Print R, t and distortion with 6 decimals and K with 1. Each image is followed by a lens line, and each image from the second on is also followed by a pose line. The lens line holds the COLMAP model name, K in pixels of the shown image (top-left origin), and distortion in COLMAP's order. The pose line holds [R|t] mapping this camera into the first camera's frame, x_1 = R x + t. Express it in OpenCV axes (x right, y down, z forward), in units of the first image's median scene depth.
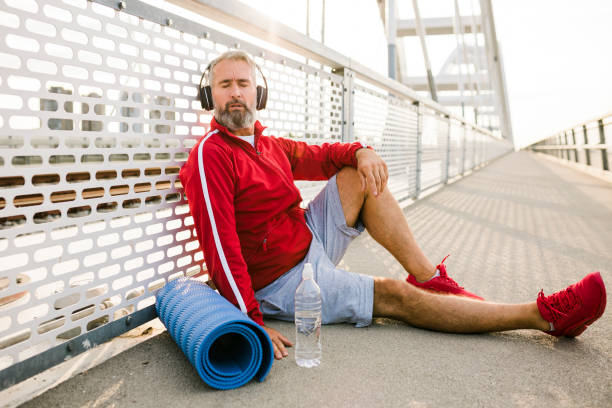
lens RADIAL K [[588.1, 0, 306.0], [0, 588.1, 204.0], [0, 0, 1]] dist [-0.071117, 0.126954]
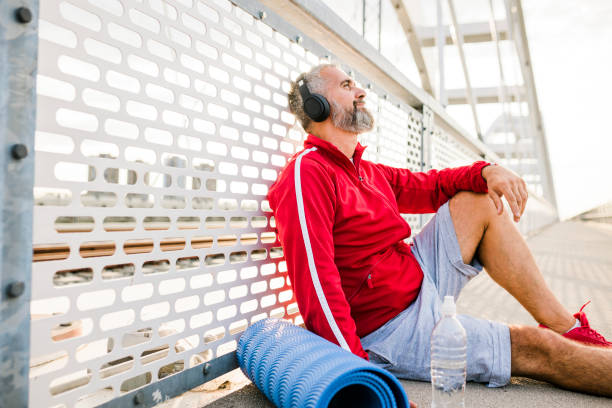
lens RADIAL K [[588.1, 0, 306.0], [0, 588.1, 204.0], [0, 0, 1]] dist [-0.071117, 0.126954]
pose [[0.997724, 0.011127, -0.066499, -0.106035], [-0.018751, 0.993172, -0.115146, 0.058881], [0.064764, 0.116131, 0.991120, 0.177119]]
